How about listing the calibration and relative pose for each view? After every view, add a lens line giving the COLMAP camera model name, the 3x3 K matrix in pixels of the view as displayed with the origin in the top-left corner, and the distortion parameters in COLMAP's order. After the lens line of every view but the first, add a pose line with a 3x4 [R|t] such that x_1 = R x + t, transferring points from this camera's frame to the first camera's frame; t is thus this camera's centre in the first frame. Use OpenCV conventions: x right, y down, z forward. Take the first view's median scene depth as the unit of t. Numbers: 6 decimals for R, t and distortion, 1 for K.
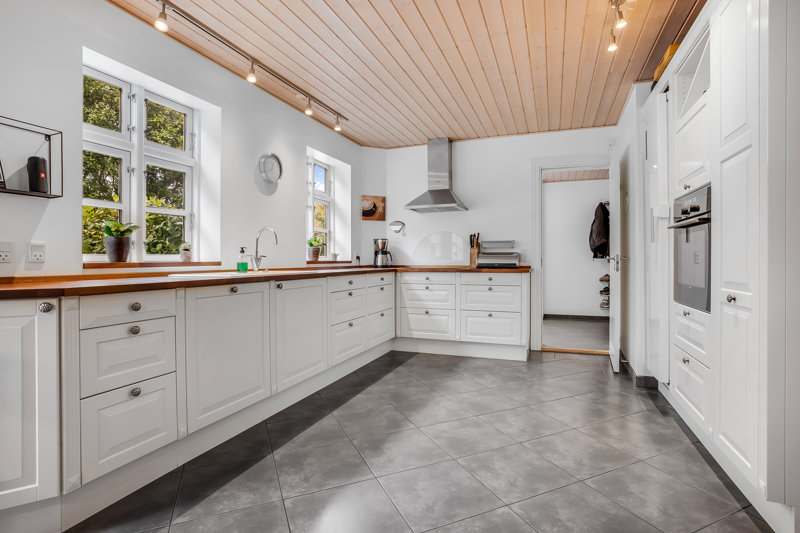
lens RADIAL K [[410.5, 0, 400.0], [0, 410.5, 266.5], [0, 0, 1]] dist [-0.010539, 0.000945]
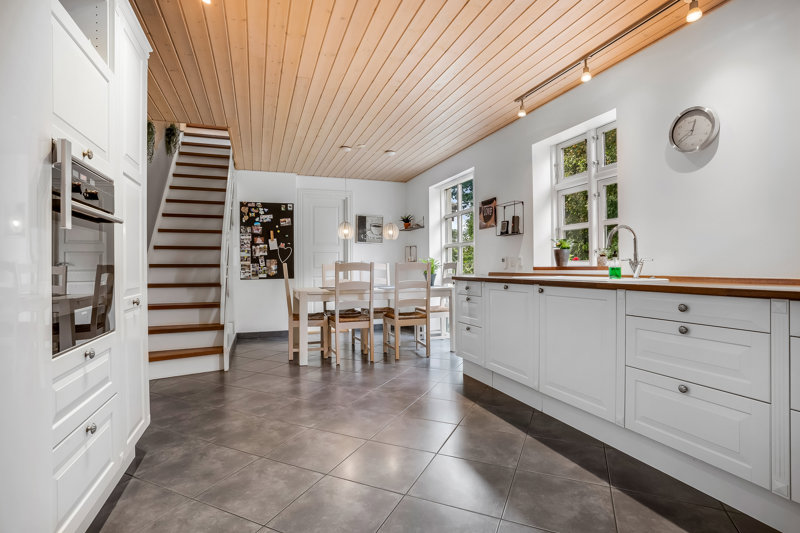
lens RADIAL K [[405.1, 0, 400.0], [0, 405.1, 266.5], [0, 0, 1]] dist [-0.001513, 0.000137]
pose [[-0.761583, 0.010234, -0.647987, 0.647168], [0.003042, 0.999921, 0.012217, -0.026654], [0.648061, 0.007333, -0.761553, 1.557652]]
